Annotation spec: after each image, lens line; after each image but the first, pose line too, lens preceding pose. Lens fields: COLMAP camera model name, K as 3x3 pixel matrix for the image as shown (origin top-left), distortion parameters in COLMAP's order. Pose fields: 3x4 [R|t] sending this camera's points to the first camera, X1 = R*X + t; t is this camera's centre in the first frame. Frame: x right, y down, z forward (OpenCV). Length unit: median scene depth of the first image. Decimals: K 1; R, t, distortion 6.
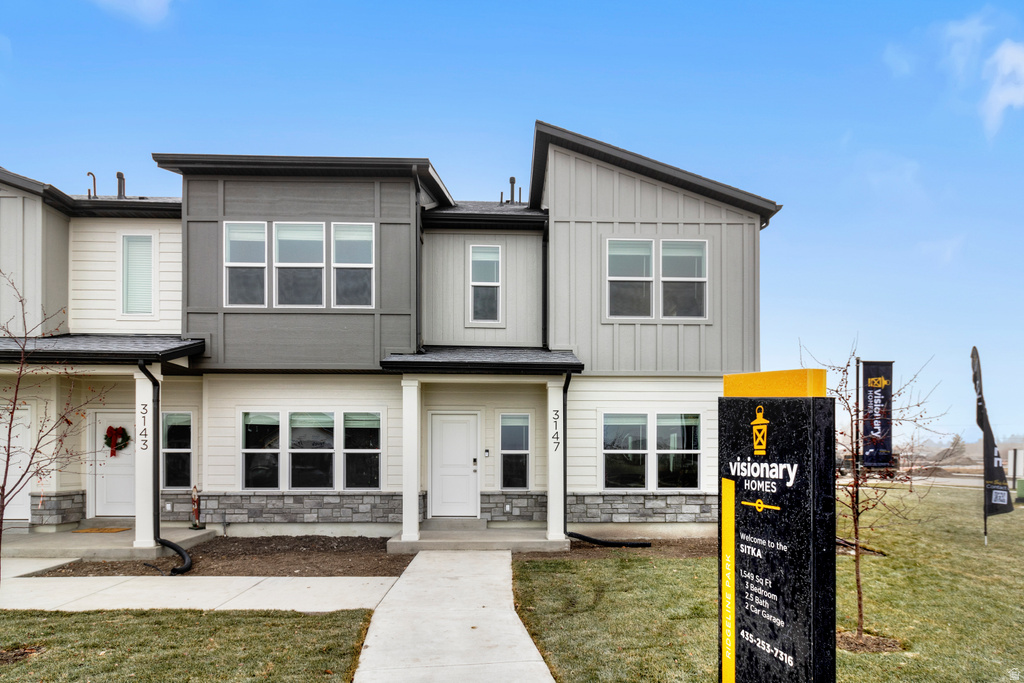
lens RADIAL K [[540.6, 0, 512.0], [0, 540.6, 341.5], [0, 0, 1]] dist [-0.000357, -0.001037]
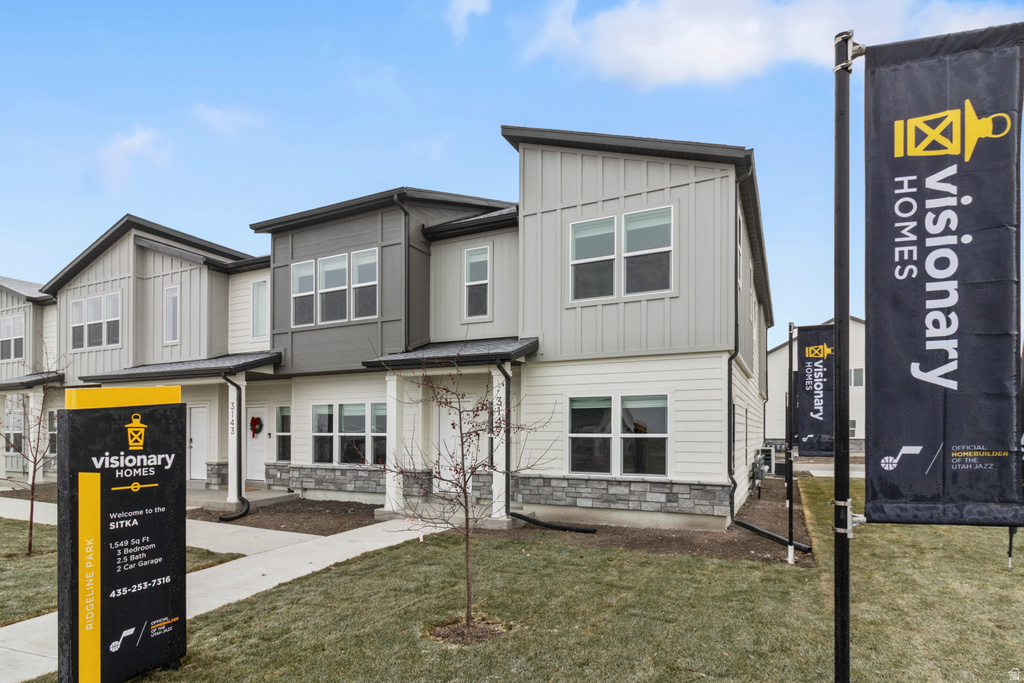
lens RADIAL K [[535.0, 0, 529.4], [0, 535.0, 314.2], [0, 0, 1]] dist [0.002105, -0.001300]
pose [[0.883083, -0.101201, -0.458173, 0.593924], [0.096420, 0.994764, -0.033882, 0.005280], [0.459203, -0.014257, 0.888217, 0.082679]]
